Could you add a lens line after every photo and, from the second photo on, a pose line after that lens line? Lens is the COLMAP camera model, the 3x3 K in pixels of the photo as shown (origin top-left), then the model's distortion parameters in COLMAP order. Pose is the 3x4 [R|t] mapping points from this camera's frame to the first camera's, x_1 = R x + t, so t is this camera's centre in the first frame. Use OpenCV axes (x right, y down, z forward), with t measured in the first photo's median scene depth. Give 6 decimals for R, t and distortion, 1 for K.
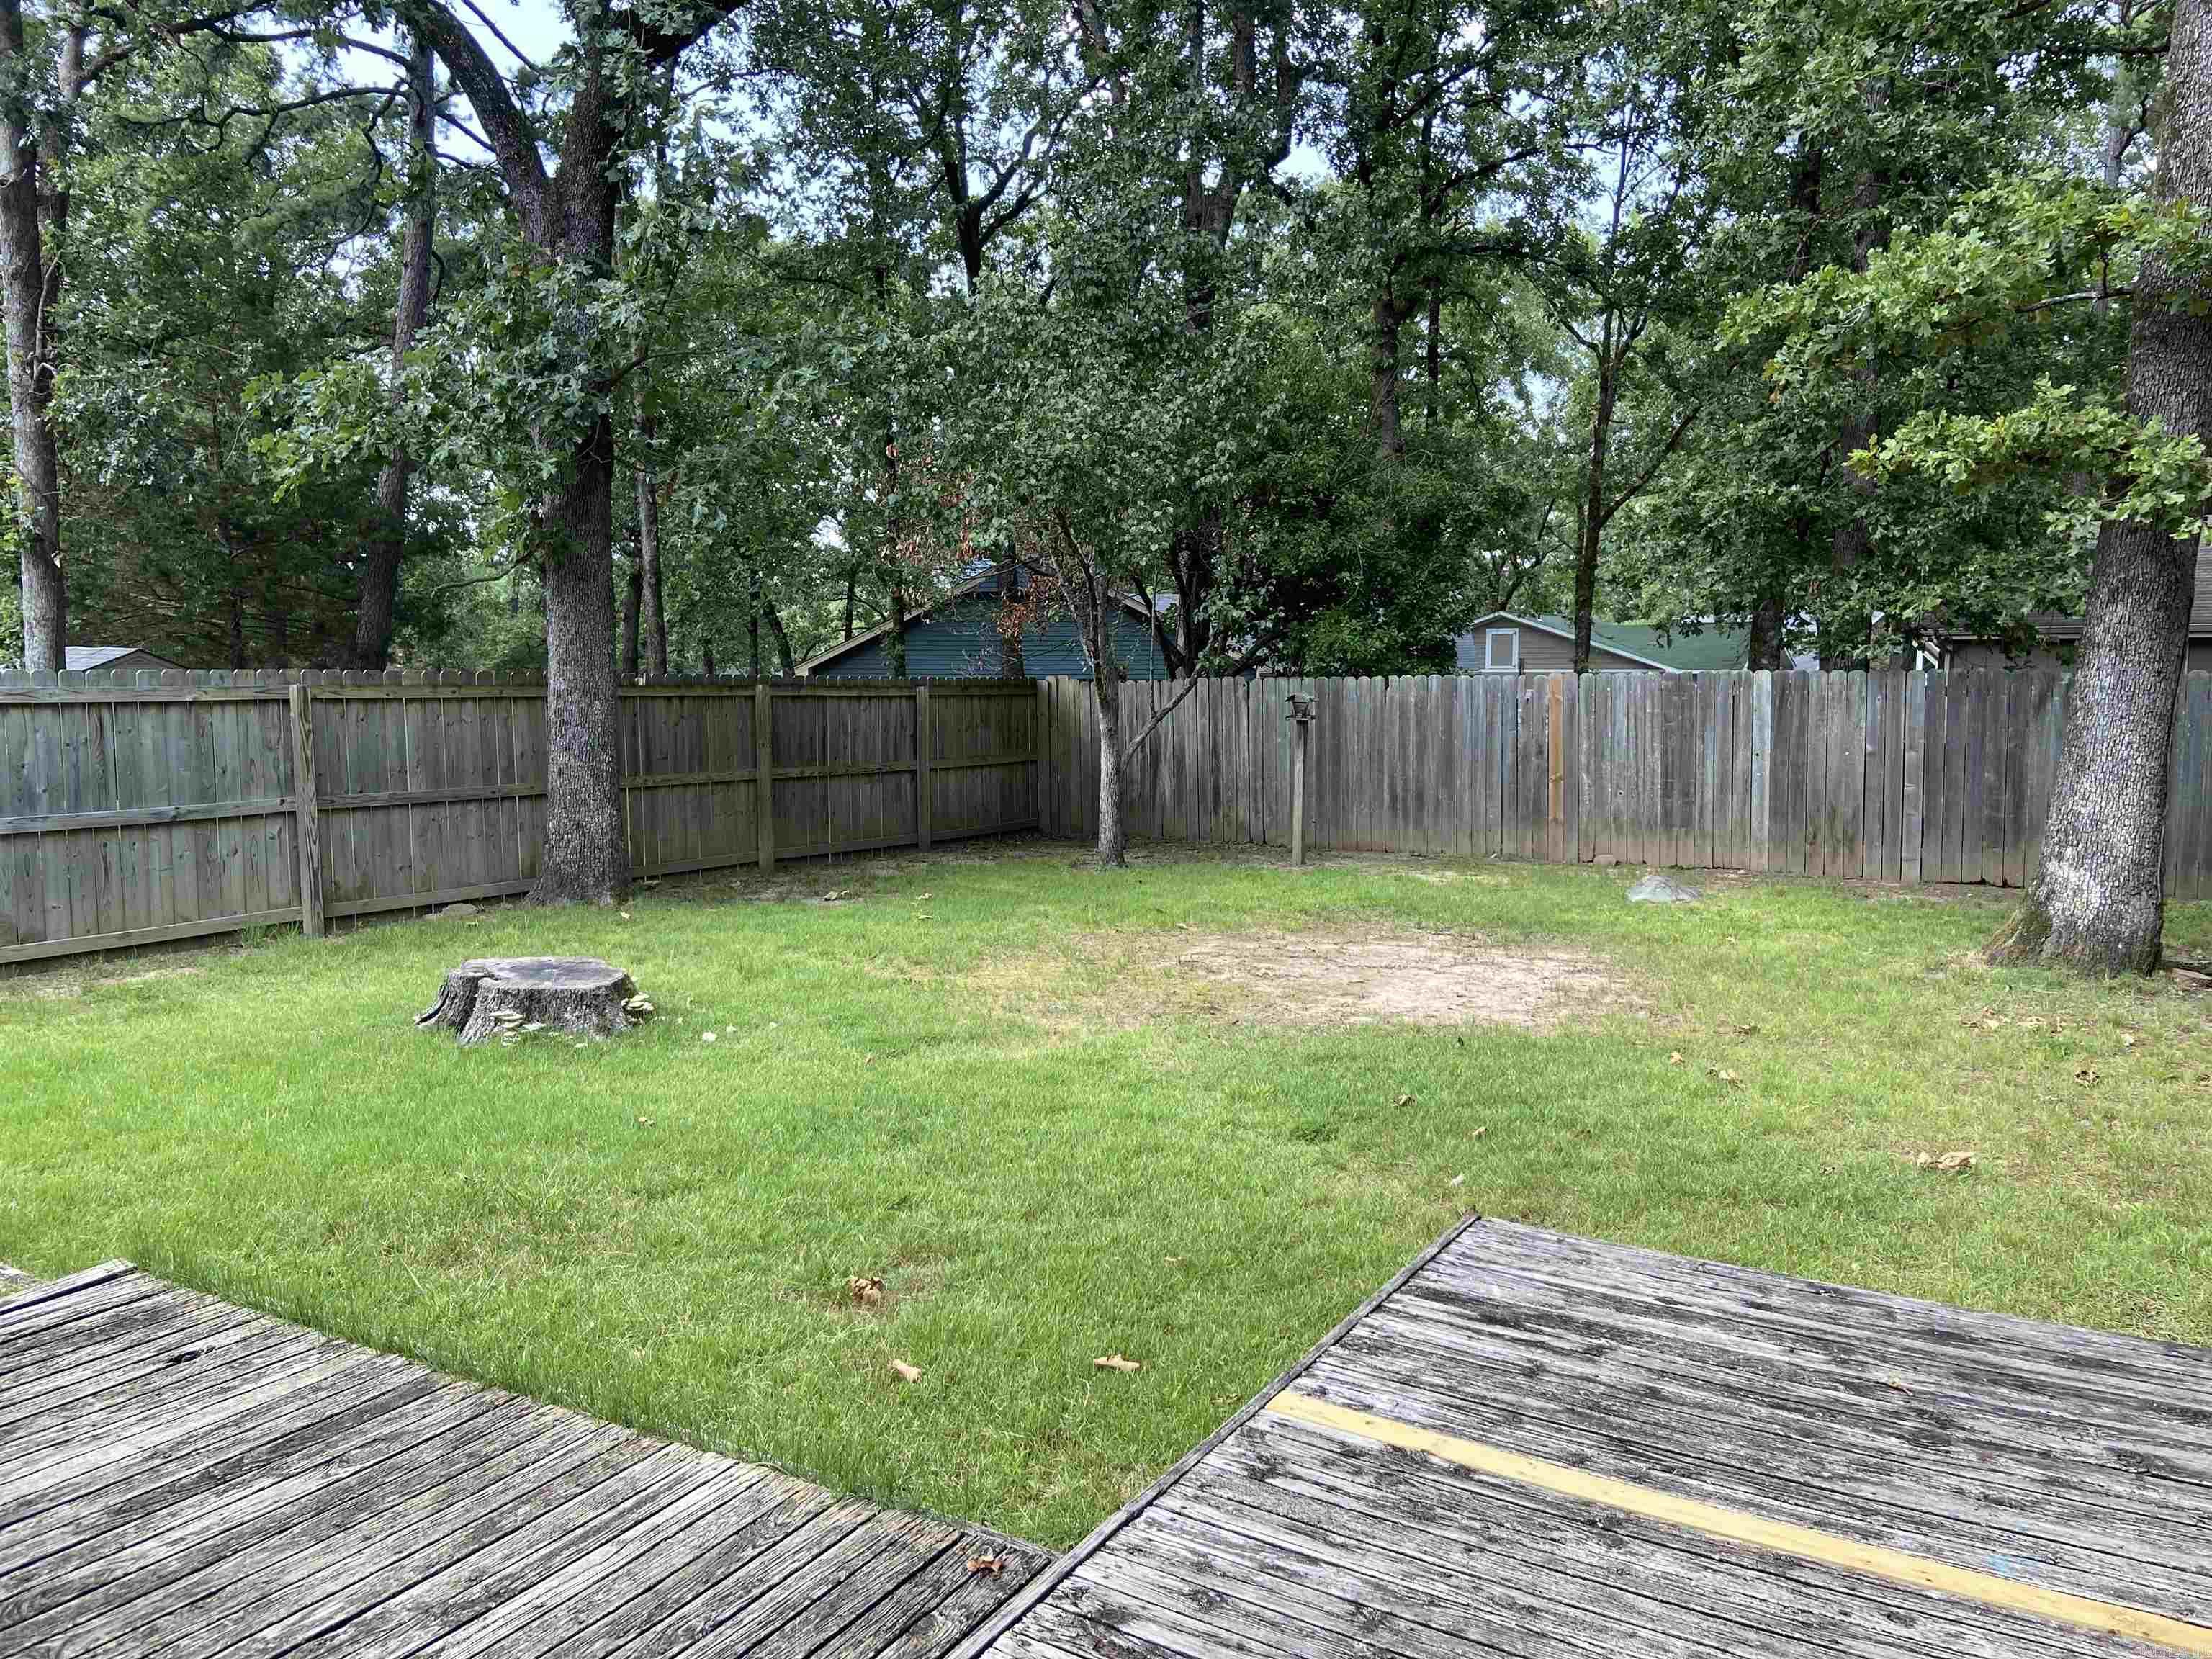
lens RADIAL K [[1625.1, 0, 1106.0], [0, 1625.1, 829.5], [0, 0, 1]] dist [0.081474, -0.081050]
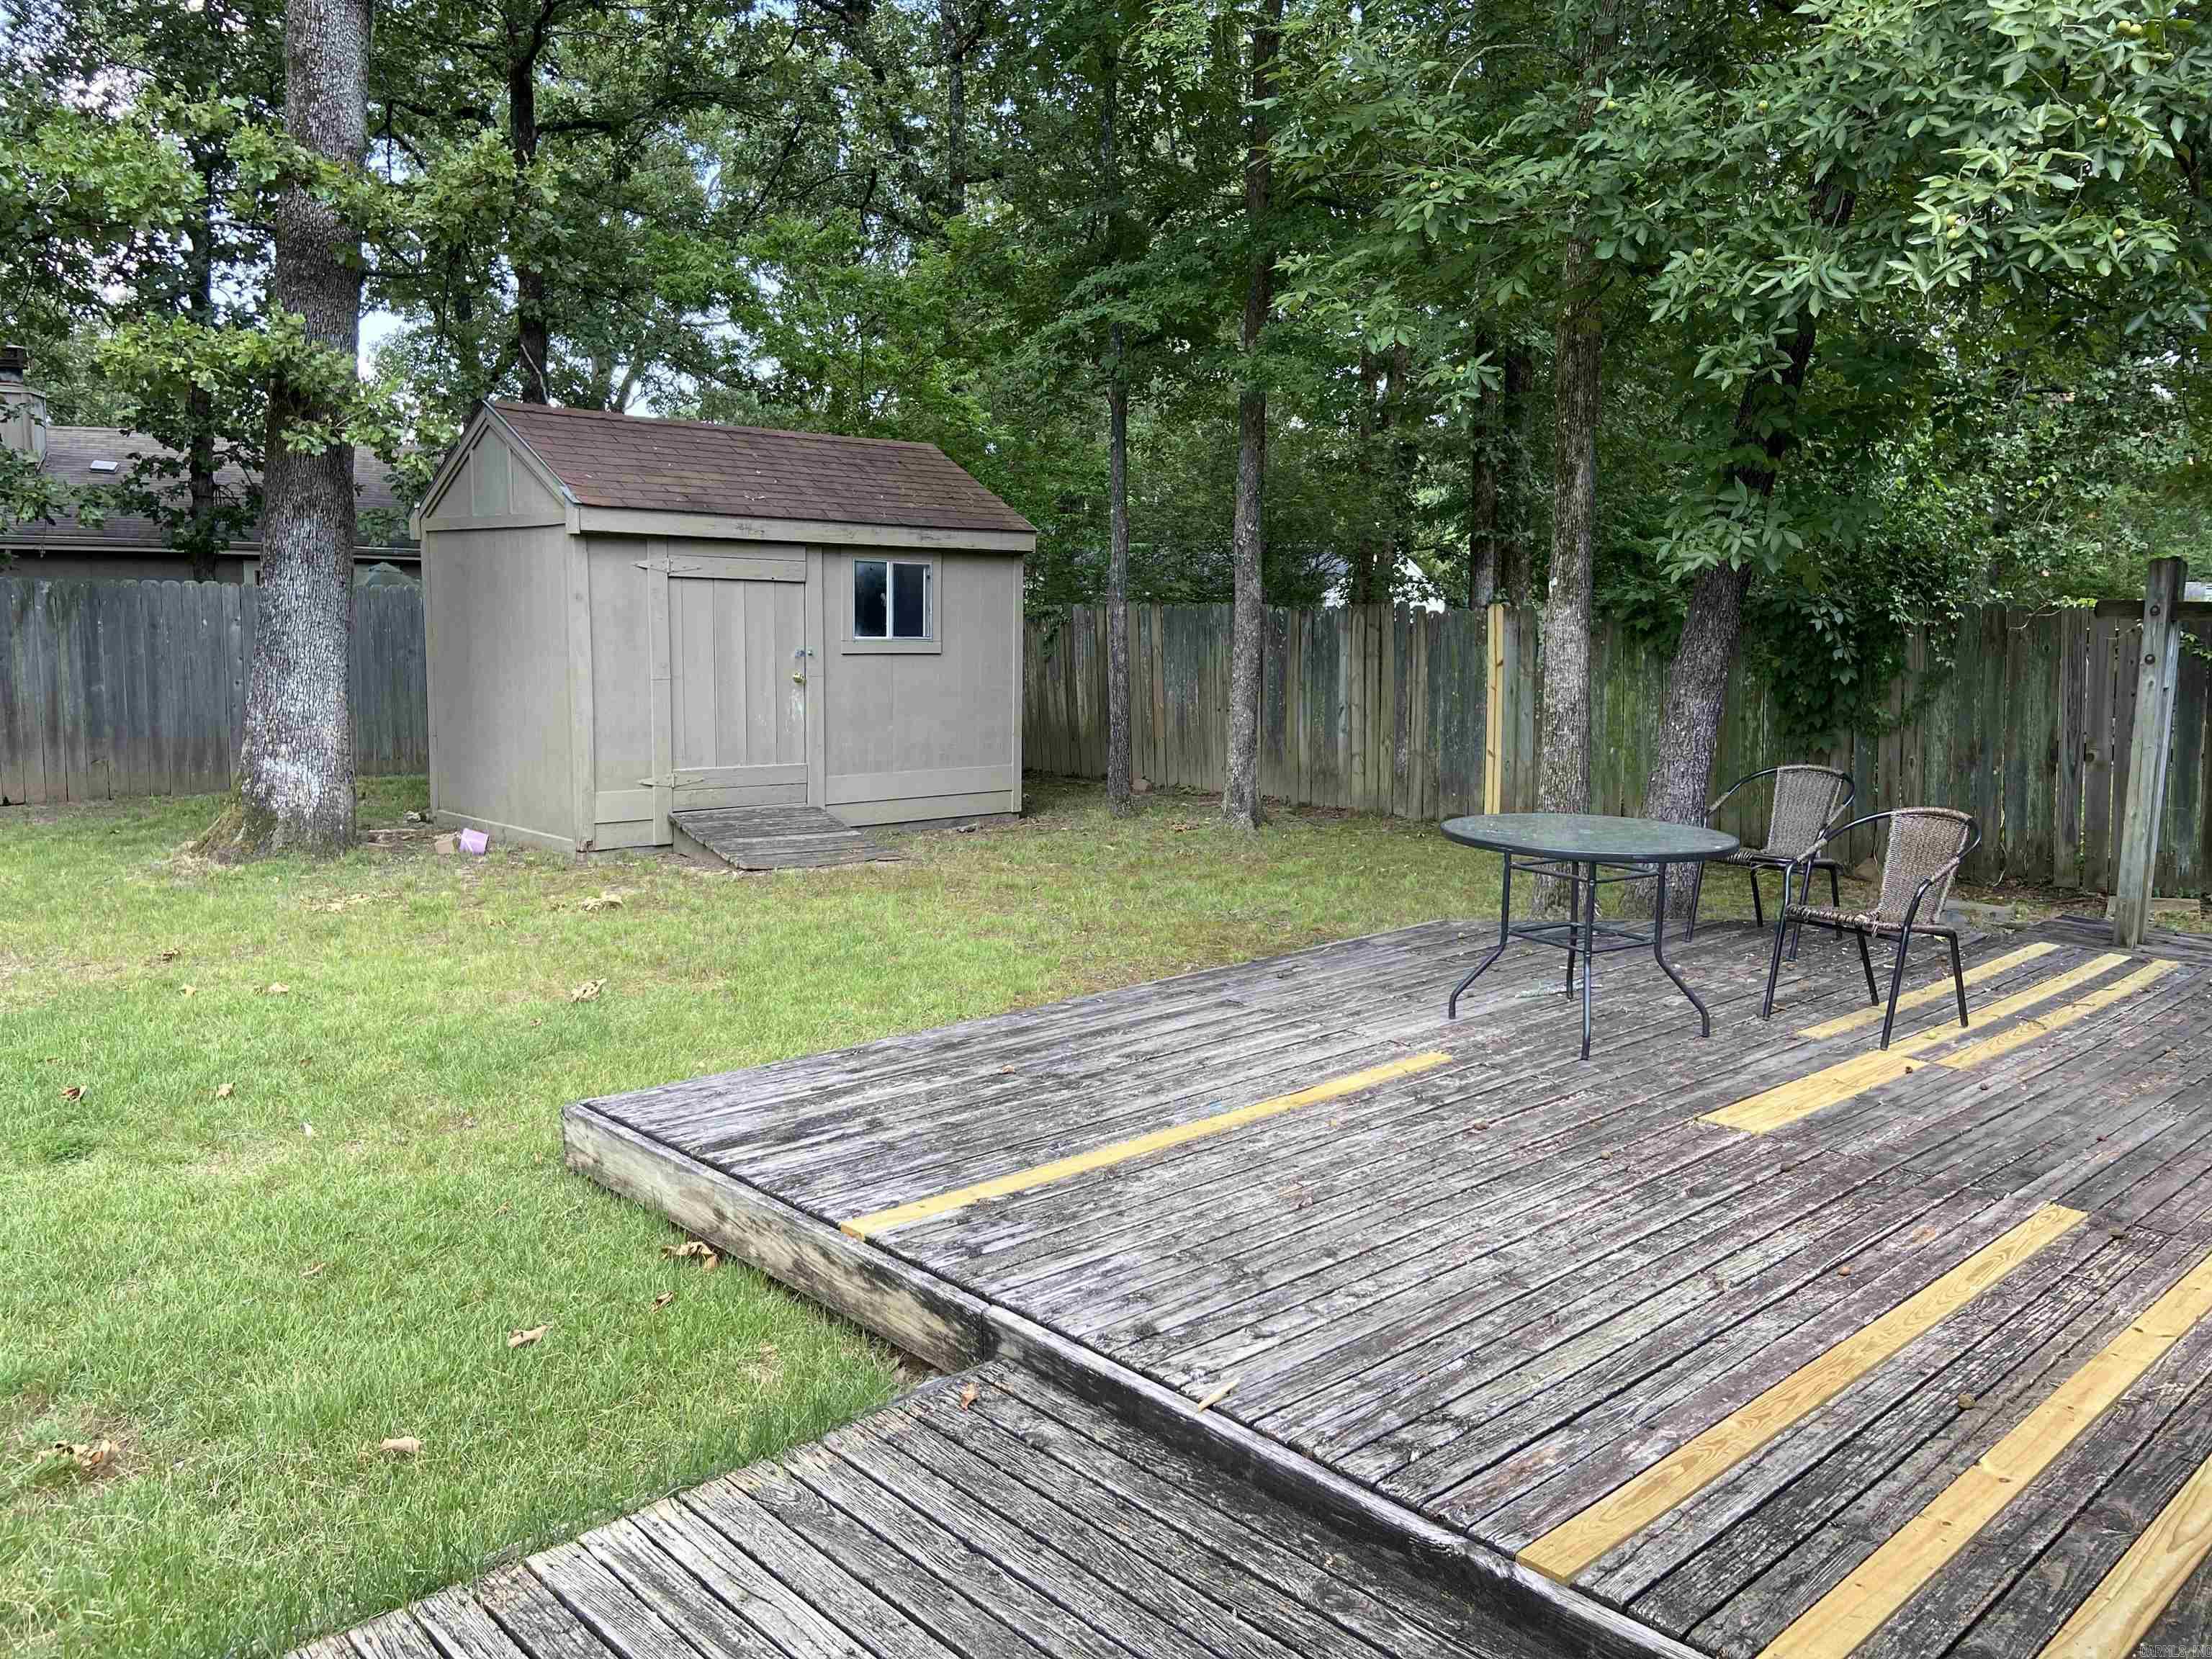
lens RADIAL K [[1625.1, 0, 1106.0], [0, 1625.1, 829.5], [0, 0, 1]] dist [0.081474, -0.081050]
pose [[0.293186, -0.132875, 0.946777, -0.847727], [0.082902, 0.990098, 0.113283, -0.034325], [-0.952454, 0.045277, 0.301298, 0.472149]]
